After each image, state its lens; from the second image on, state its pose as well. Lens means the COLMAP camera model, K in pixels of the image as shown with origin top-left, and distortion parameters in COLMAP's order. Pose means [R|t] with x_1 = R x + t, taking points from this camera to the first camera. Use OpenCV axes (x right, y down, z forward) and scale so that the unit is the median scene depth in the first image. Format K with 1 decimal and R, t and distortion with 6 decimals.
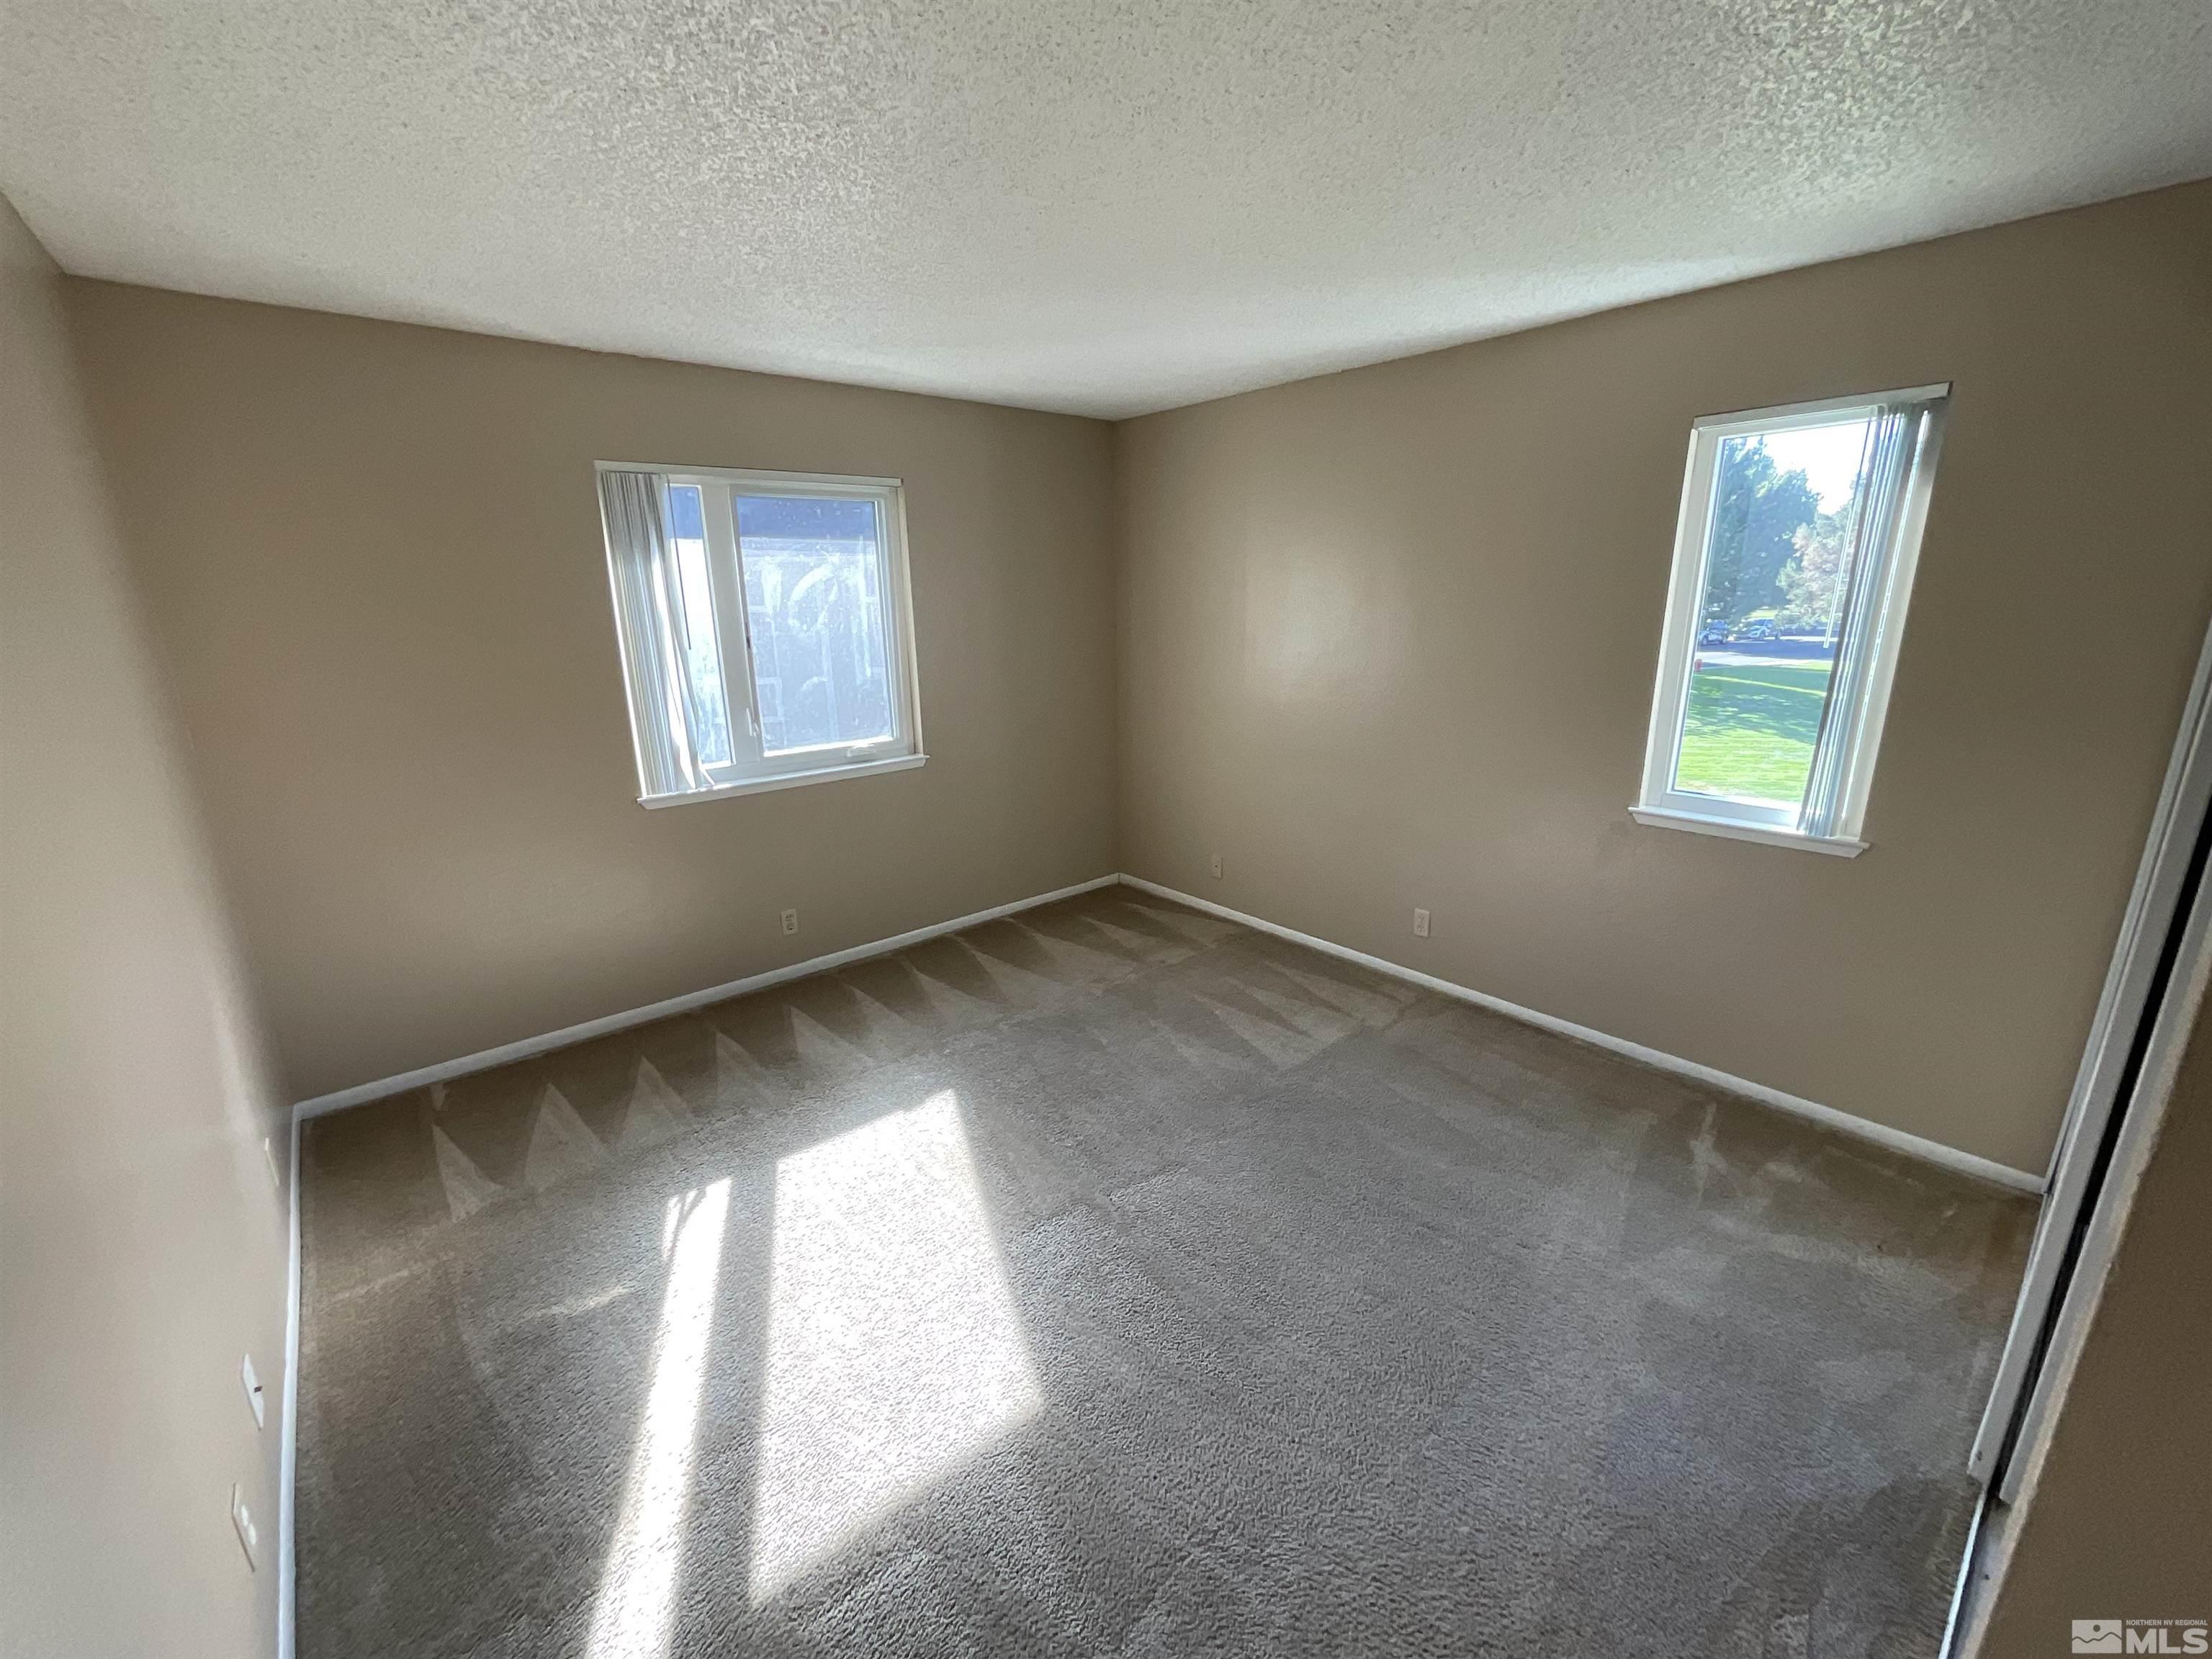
lens RADIAL K [[891.1, 0, 1109.8], [0, 891.1, 829.9], [0, 0, 1]] dist [-0.001774, 0.003453]
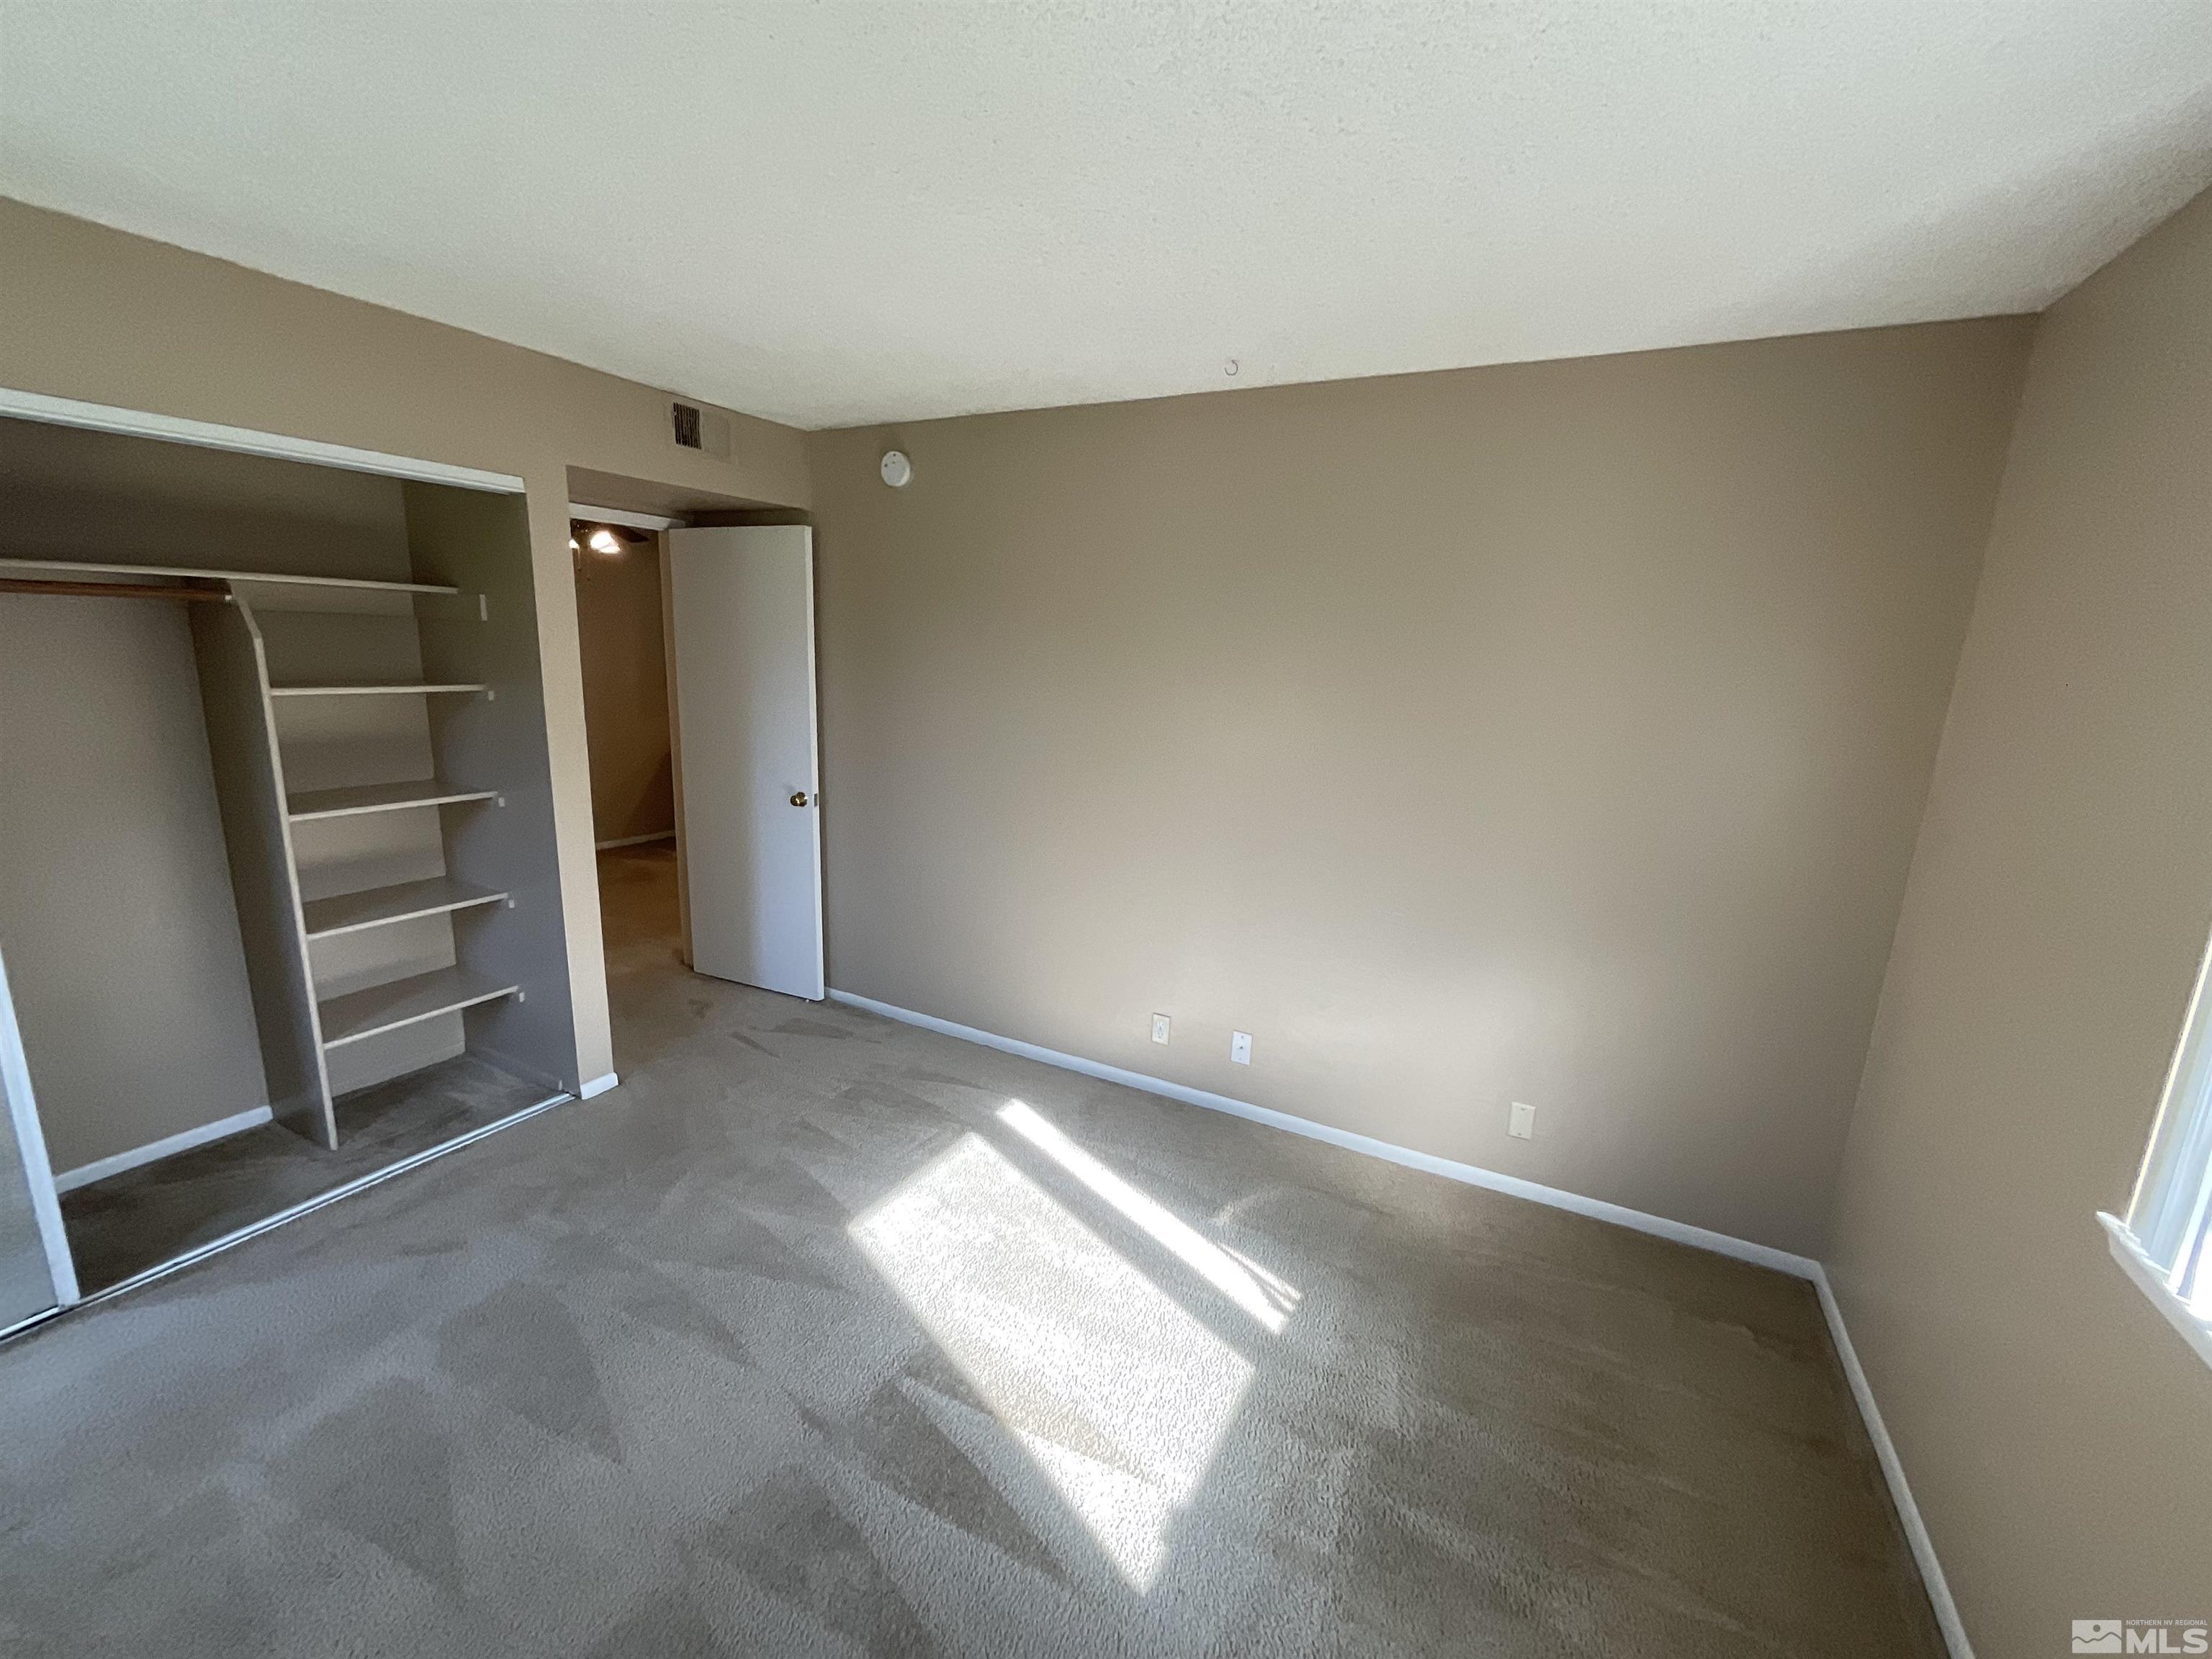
lens RADIAL K [[891.1, 0, 1109.8], [0, 891.1, 829.9], [0, 0, 1]] dist [-0.001774, 0.003453]
pose [[-0.928524, 0.090650, -0.360037, -0.008532], [-0.091141, 0.884409, 0.457727, -0.458813], [0.359913, 0.457825, -0.812933, 1.538176]]
